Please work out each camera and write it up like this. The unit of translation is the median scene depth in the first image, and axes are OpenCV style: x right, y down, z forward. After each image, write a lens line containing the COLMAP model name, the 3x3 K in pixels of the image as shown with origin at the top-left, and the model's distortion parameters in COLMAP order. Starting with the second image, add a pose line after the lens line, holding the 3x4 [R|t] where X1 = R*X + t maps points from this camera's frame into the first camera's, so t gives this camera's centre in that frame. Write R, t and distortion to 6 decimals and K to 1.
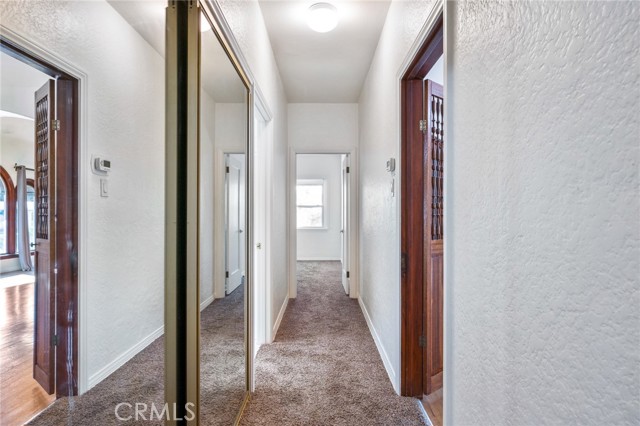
lens RADIAL K [[316.4, 0, 320.2], [0, 316.4, 213.7], [0, 0, 1]] dist [-0.000733, 0.000070]
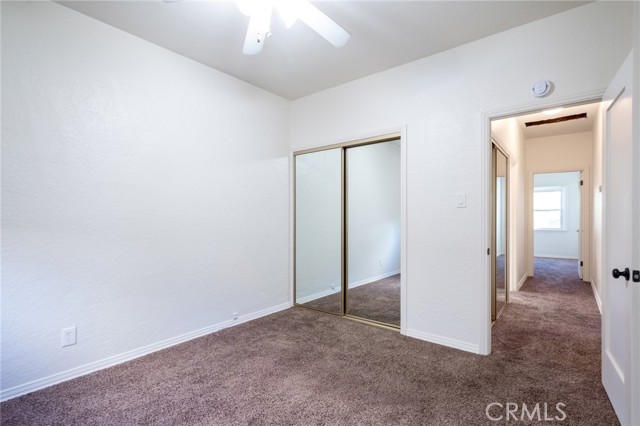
lens RADIAL K [[291.1, 0, 335.9], [0, 291.1, 217.1], [0, 0, 1]] dist [-0.000904, -0.000459]
pose [[0.785065, 0.001922, -0.619411, 0.034862], [-0.000533, 0.999997, 0.002426, -0.001045], [0.619413, -0.001574, 0.785063, -0.557130]]
